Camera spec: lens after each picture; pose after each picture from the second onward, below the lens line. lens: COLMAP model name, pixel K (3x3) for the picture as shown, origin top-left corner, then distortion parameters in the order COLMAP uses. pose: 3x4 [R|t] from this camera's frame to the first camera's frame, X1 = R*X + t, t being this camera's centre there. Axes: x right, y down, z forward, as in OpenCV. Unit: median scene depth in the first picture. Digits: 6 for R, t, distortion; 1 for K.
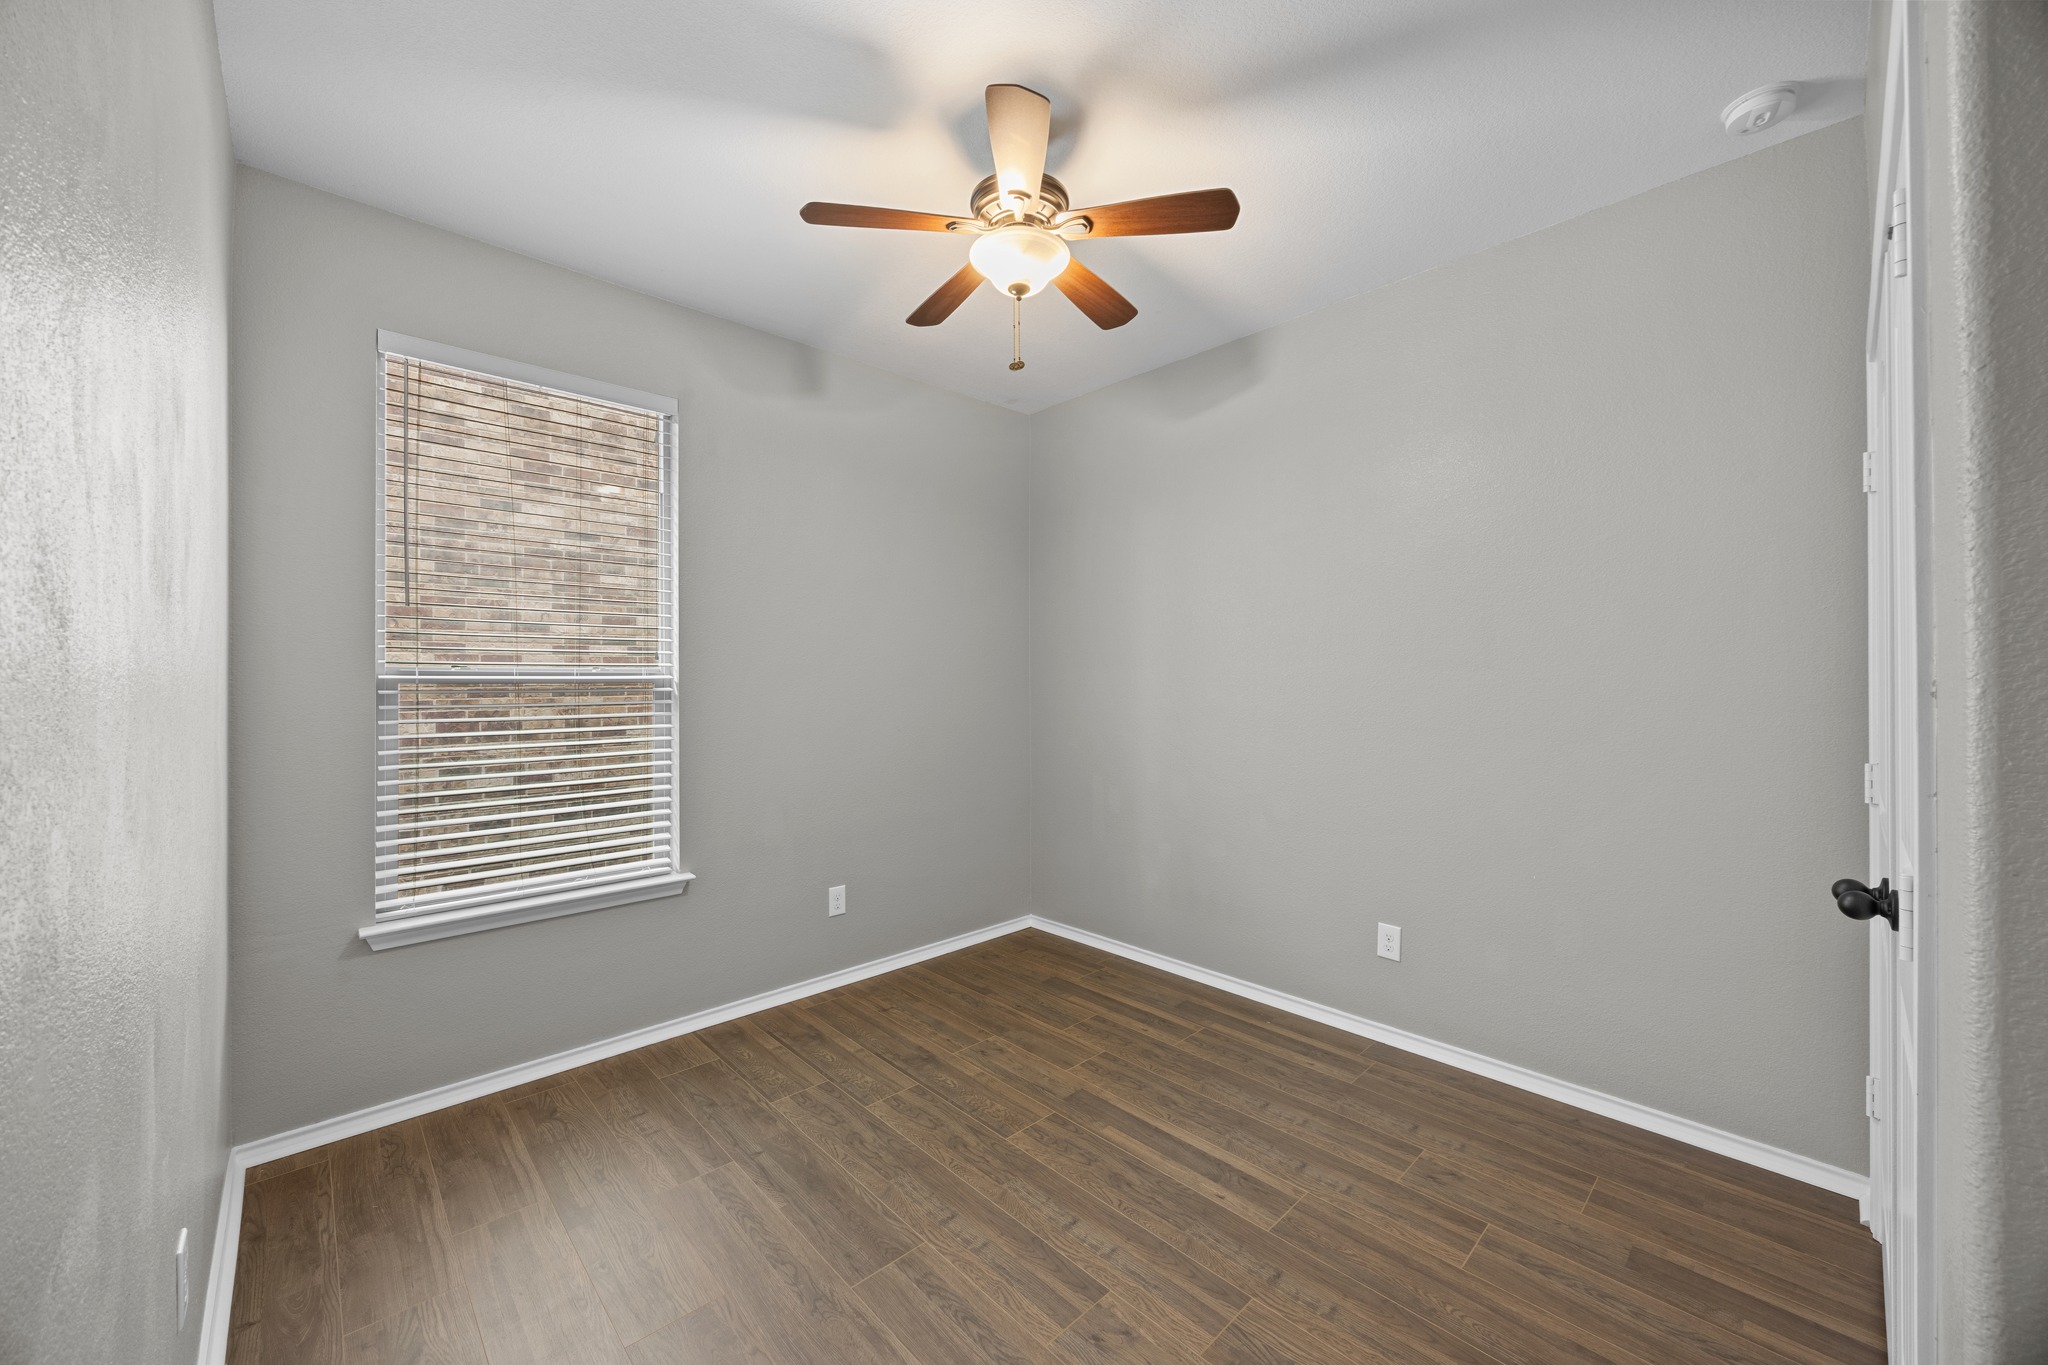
lens RADIAL K [[773.1, 0, 1016.5], [0, 773.1, 679.8], [0, 0, 1]] dist [-0.002861, 0.000118]
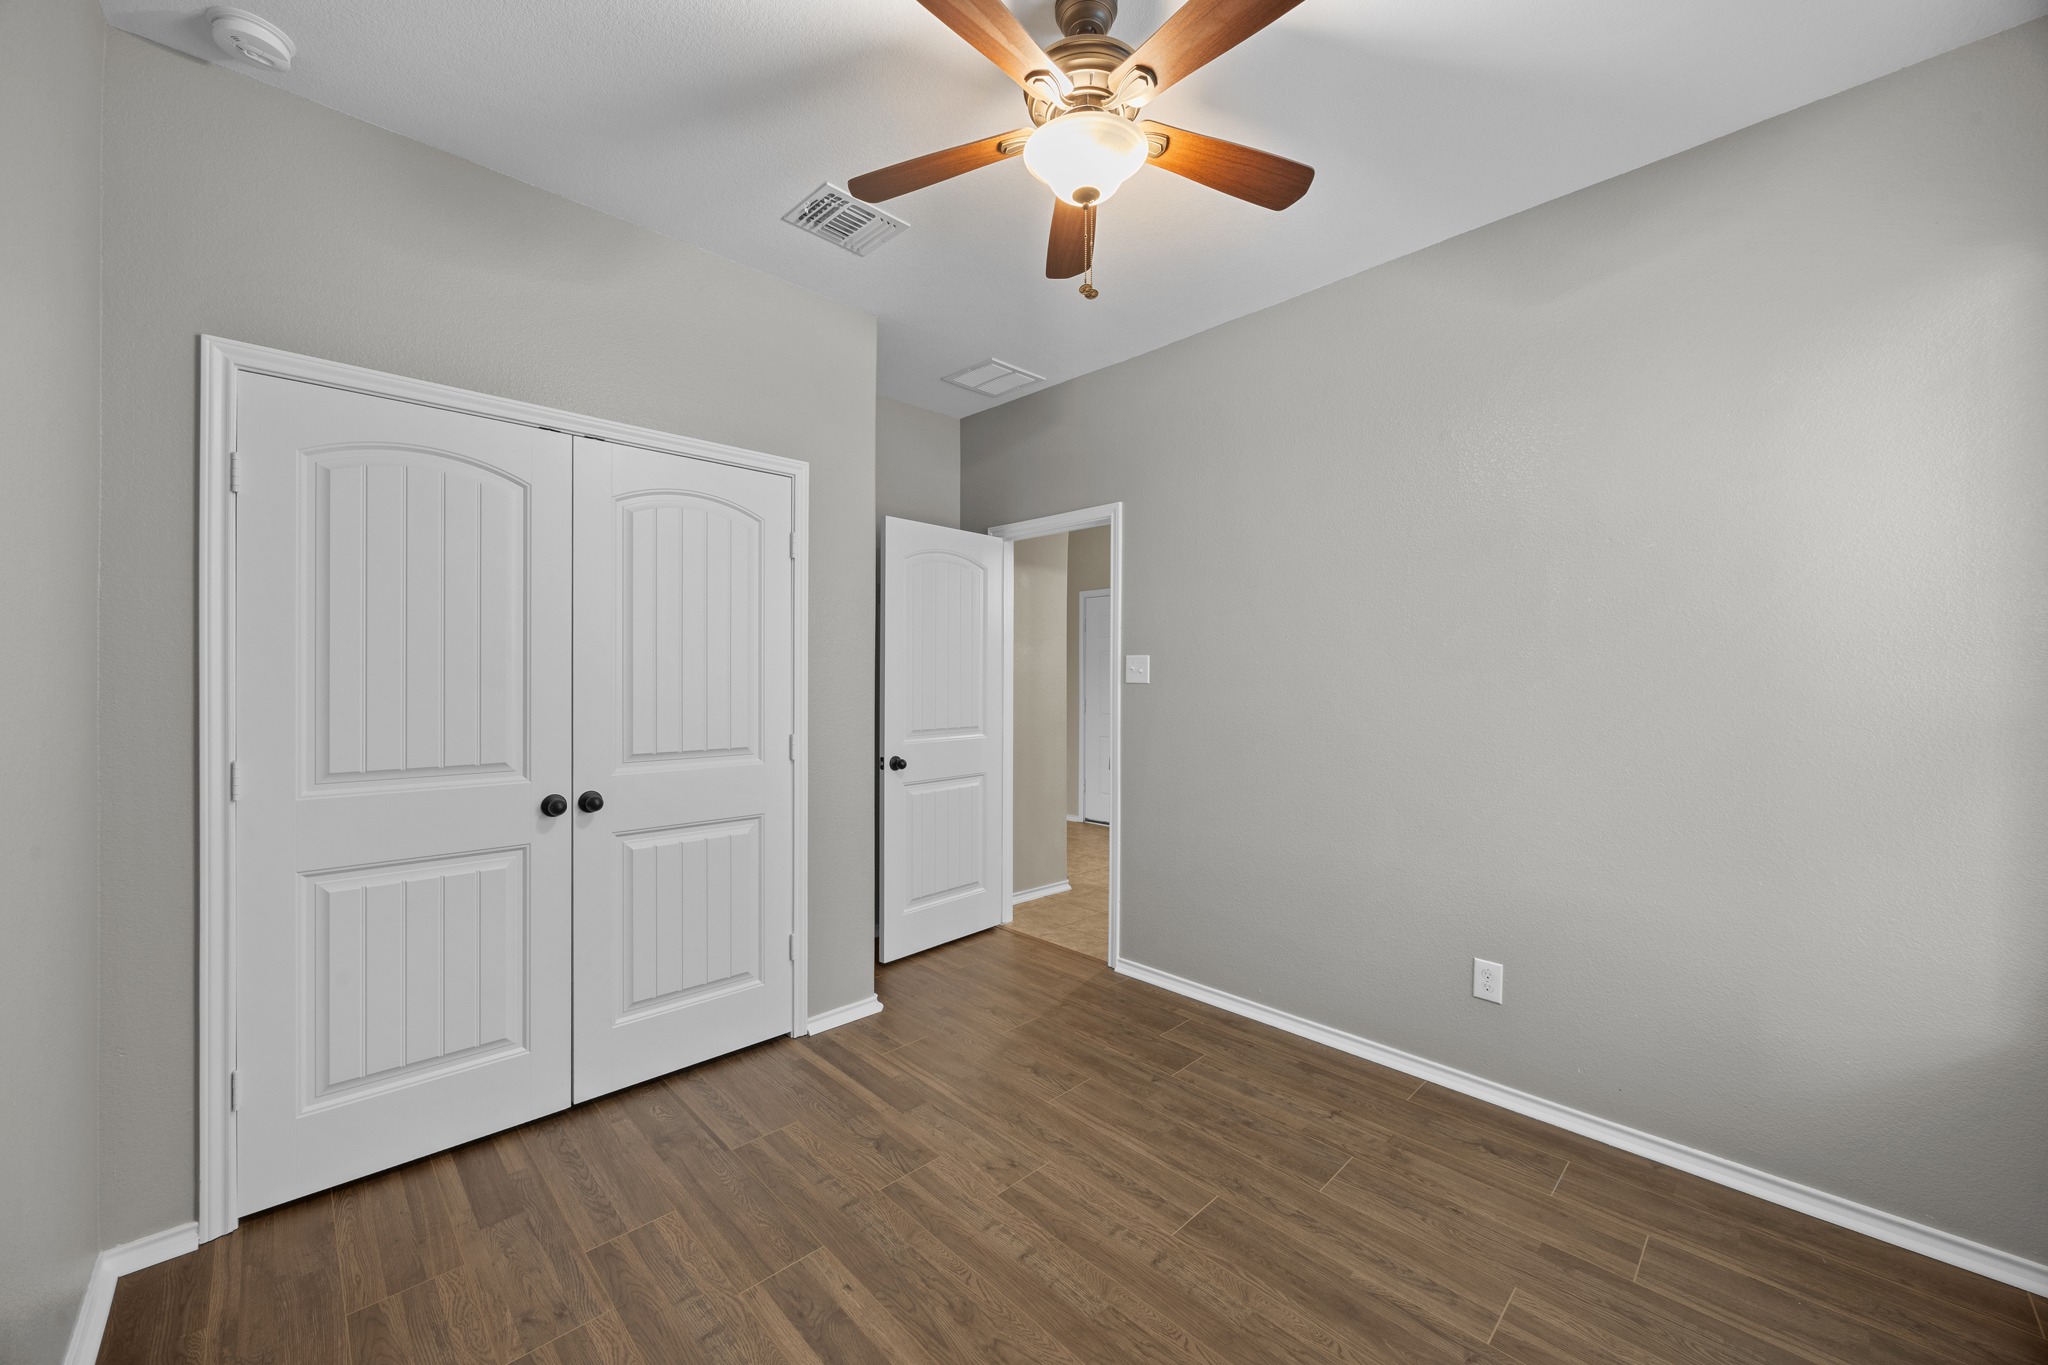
lens RADIAL K [[773.1, 0, 1016.5], [0, 773.1, 679.8], [0, 0, 1]] dist [-0.002861, 0.000118]
pose [[-0.999920, 0.001431, -0.012578, 0.094377], [0.001384, 0.999992, 0.003744, -0.000145], [0.012583, 0.003727, -0.999914, 1.954300]]
